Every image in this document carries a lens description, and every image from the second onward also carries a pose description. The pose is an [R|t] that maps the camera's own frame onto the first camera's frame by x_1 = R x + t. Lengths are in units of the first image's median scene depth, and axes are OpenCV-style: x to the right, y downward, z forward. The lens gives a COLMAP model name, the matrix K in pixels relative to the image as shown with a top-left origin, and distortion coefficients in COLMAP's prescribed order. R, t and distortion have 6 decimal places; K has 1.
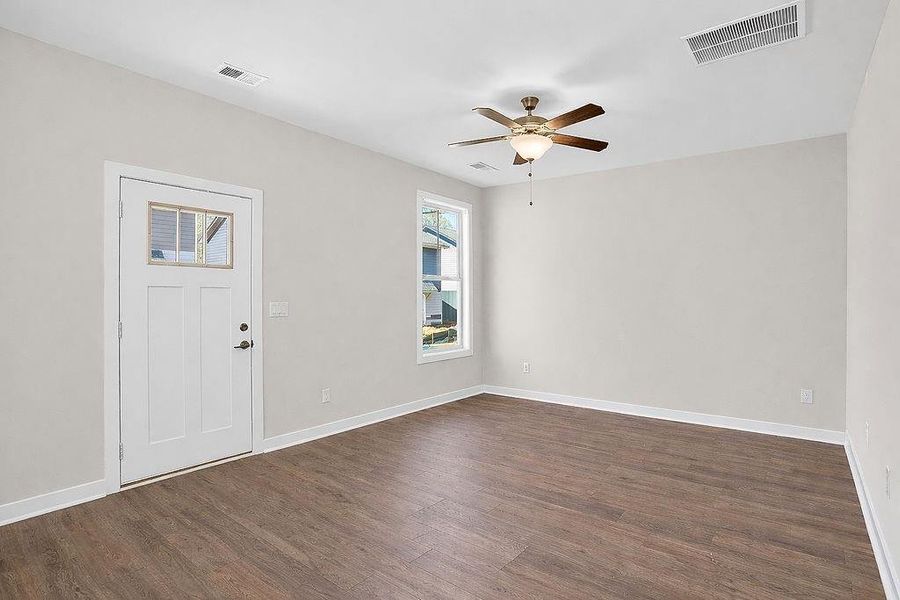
lens RADIAL K [[443.8, 0, 455.0], [0, 443.8, 291.4], [0, 0, 1]] dist [-0.001560, 0.000702]
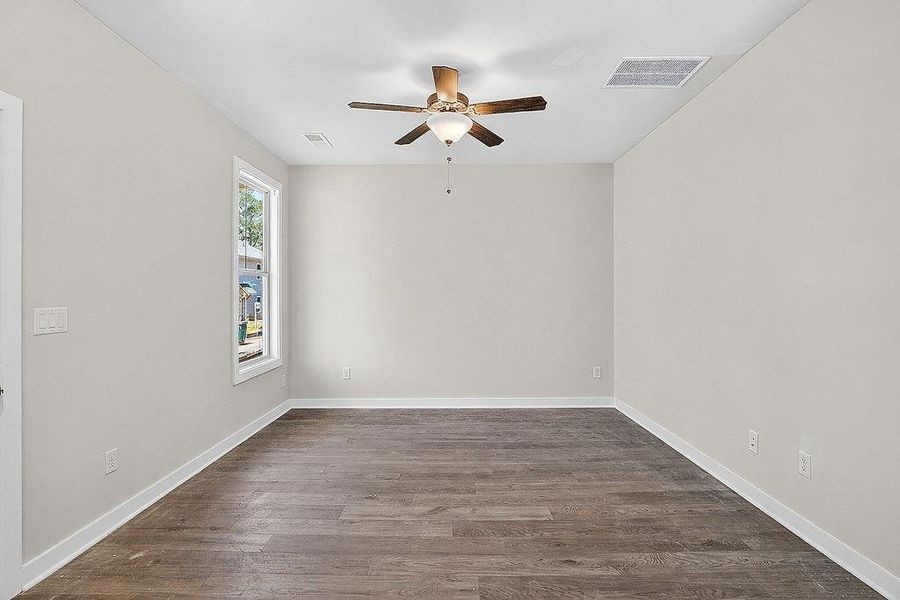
lens RADIAL K [[443.8, 0, 441.8], [0, 443.8, 302.2], [0, 0, 1]] dist [-0.001560, 0.000702]
pose [[0.806842, -0.010921, 0.590667, -0.253068], [-0.004492, 0.999687, 0.024620, 0.003154], [-0.590750, -0.022518, 0.806540, 0.185690]]
